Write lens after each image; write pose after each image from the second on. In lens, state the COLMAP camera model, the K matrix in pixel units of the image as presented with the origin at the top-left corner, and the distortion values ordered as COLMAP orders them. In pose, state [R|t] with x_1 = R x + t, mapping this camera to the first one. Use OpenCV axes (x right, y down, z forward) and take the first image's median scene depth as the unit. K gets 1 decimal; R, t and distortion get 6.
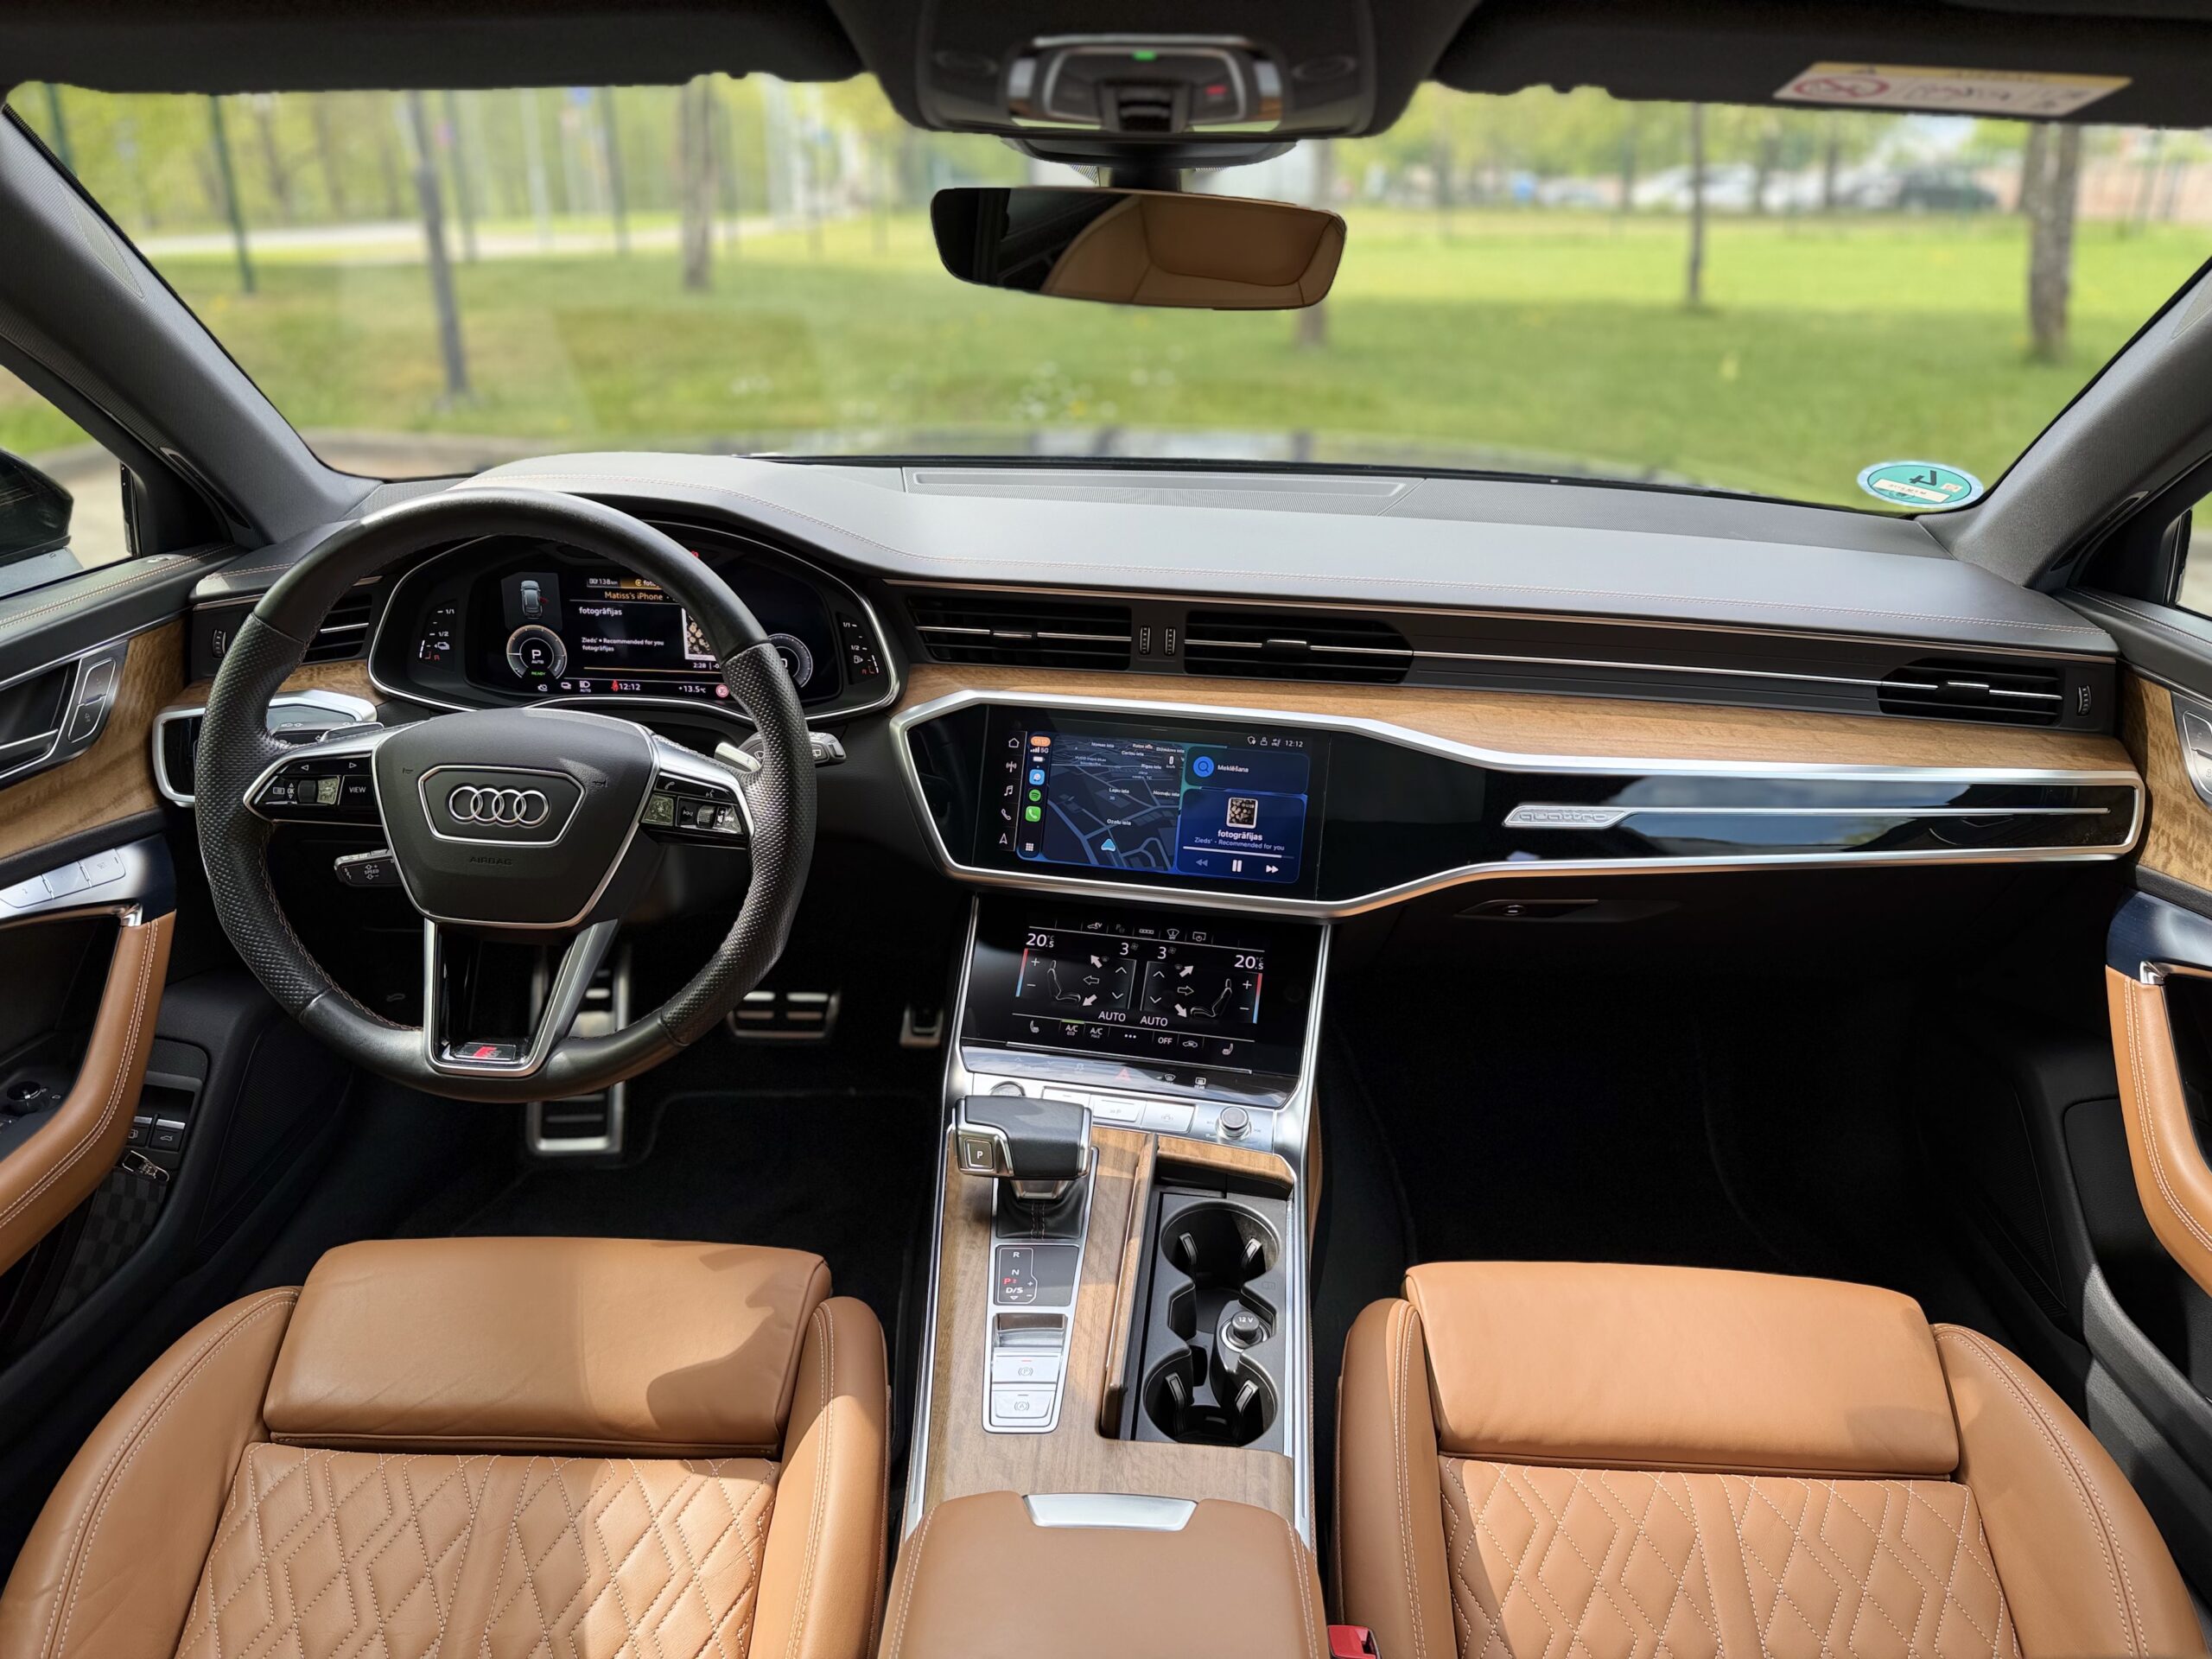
lens RADIAL K [[1507.9, 0, 1116.3], [0, 1507.9, 813.2], [0, 0, 1]] dist [0.013604, -0.038616]
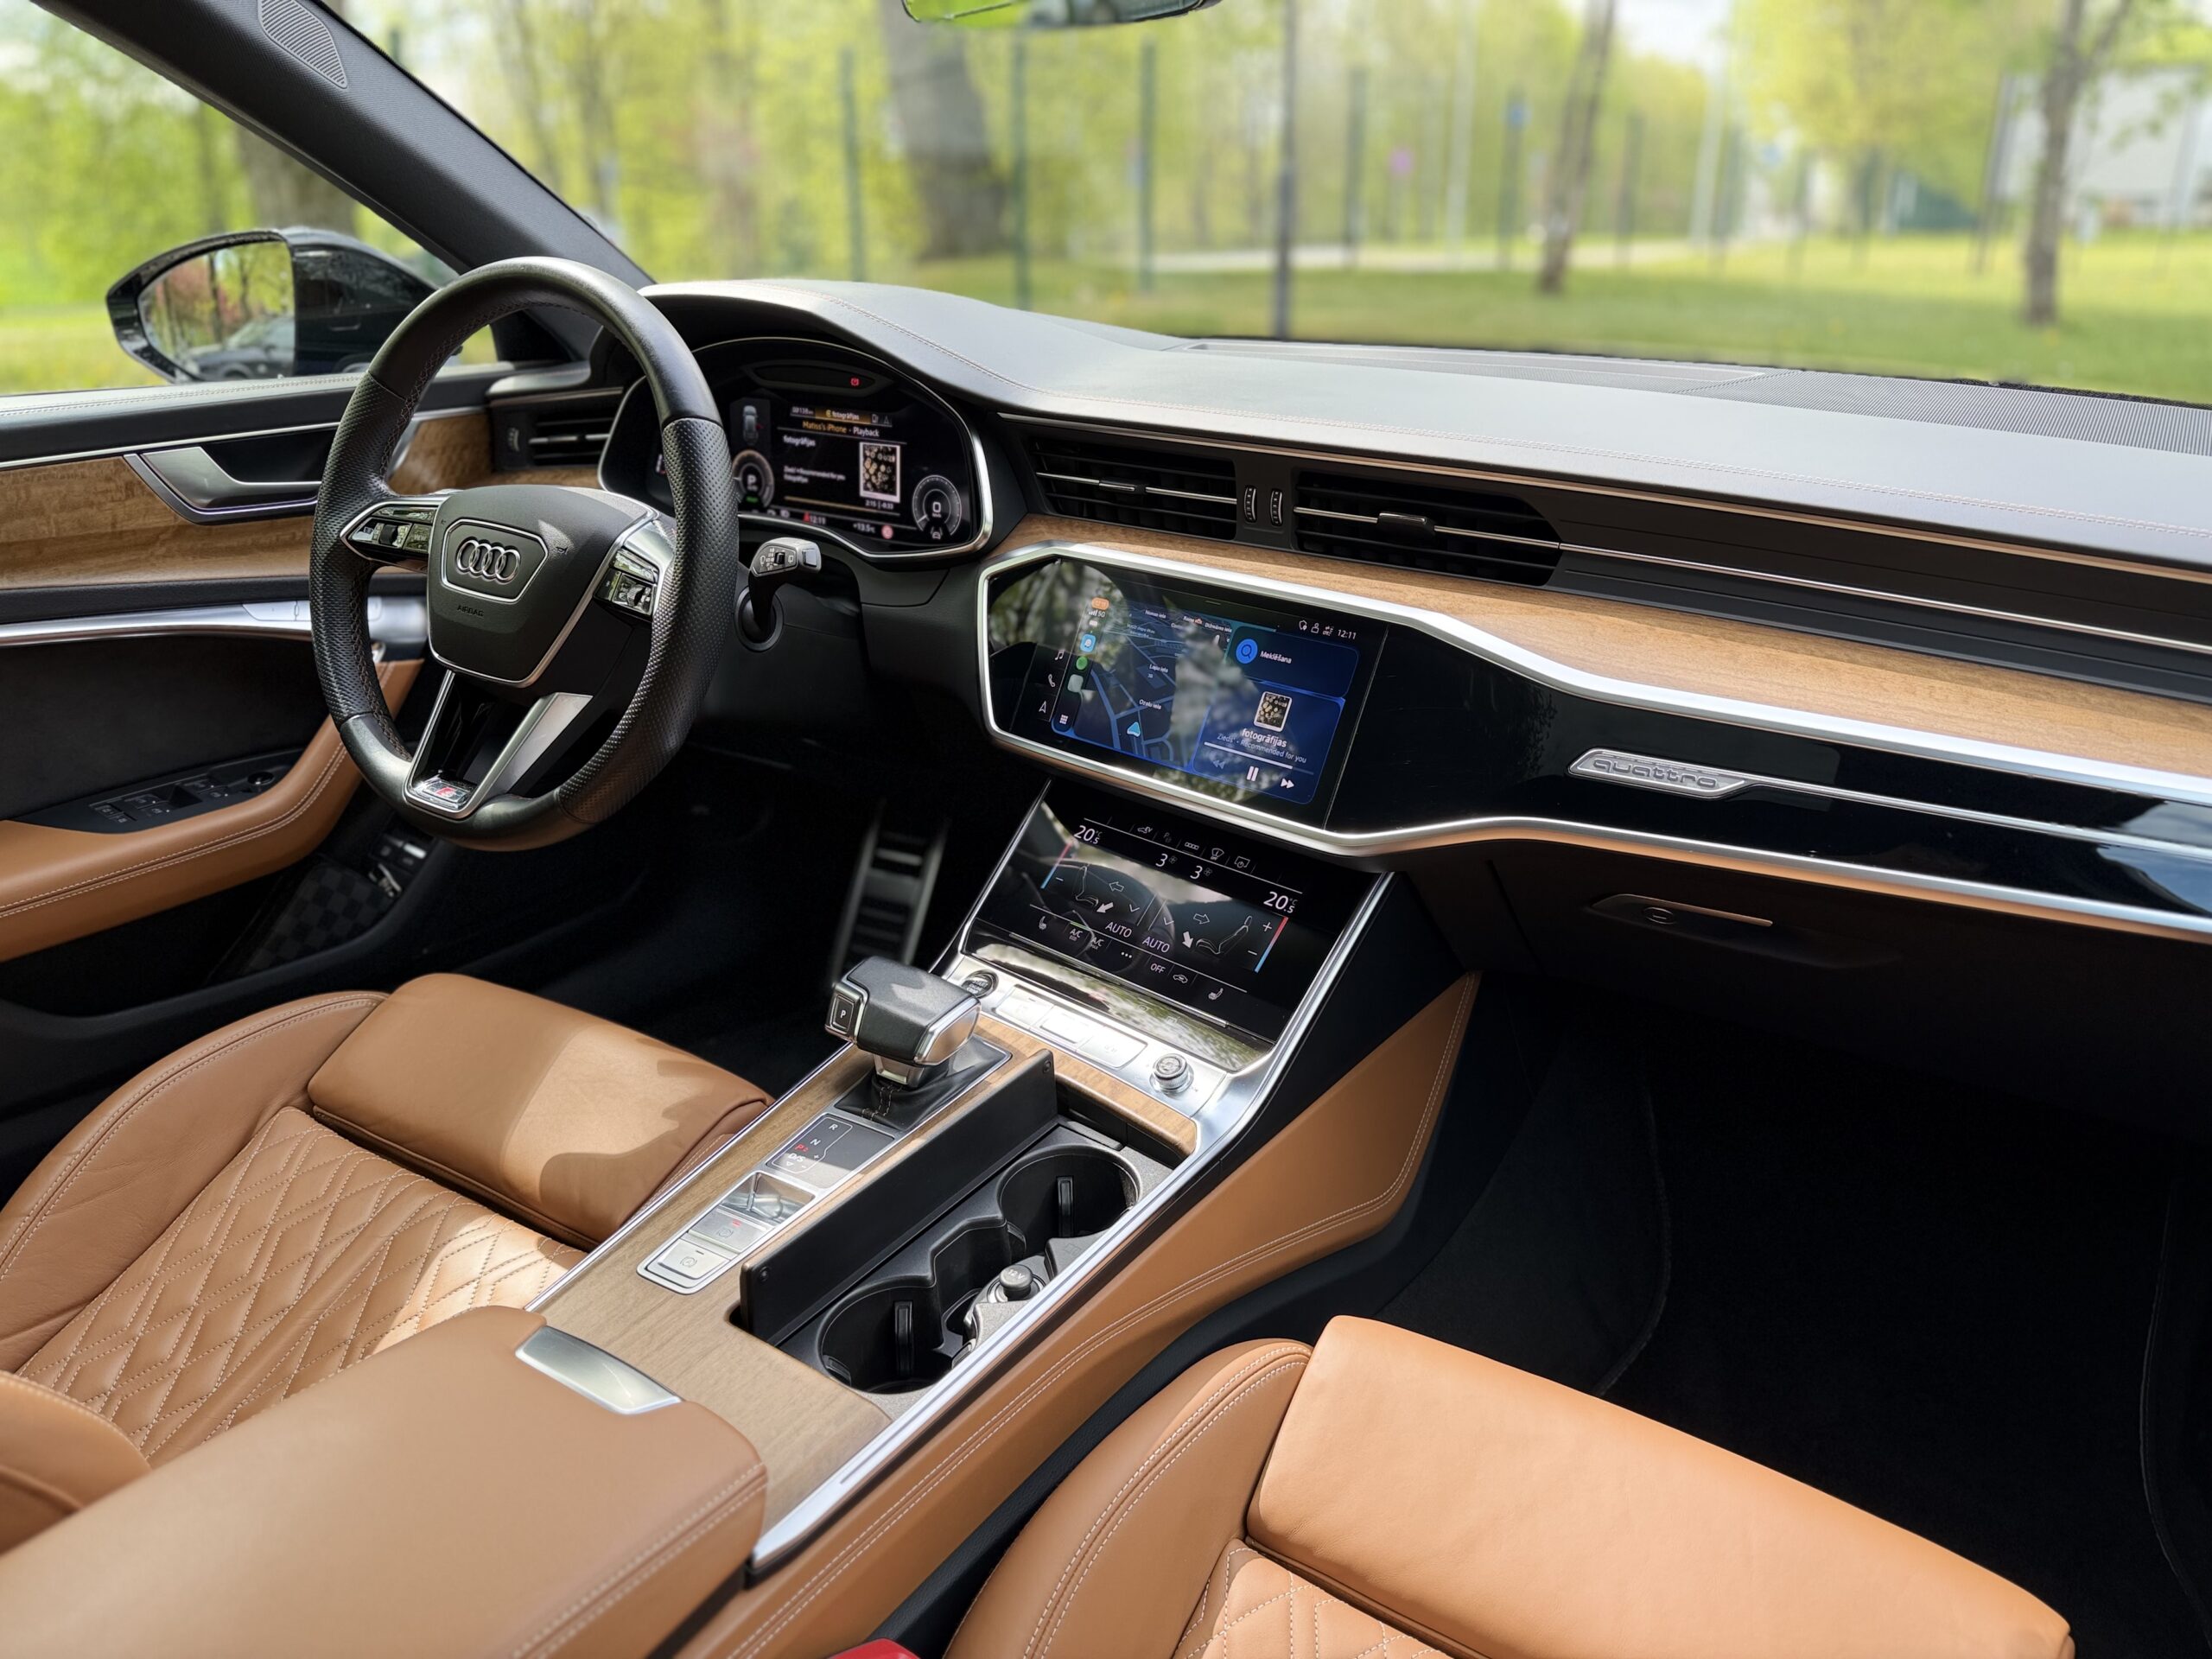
lens RADIAL K [[1507.9, 0, 1098.9], [0, 1507.9, 838.2], [0, 0, 1]] dist [0.013604, -0.038616]
pose [[0.859732, 0.186429, -0.475504, 0.387258], [-0.182254, 0.981692, 0.055366, 0.037642], [0.477120, 0.039063, 0.877969, 0.234252]]
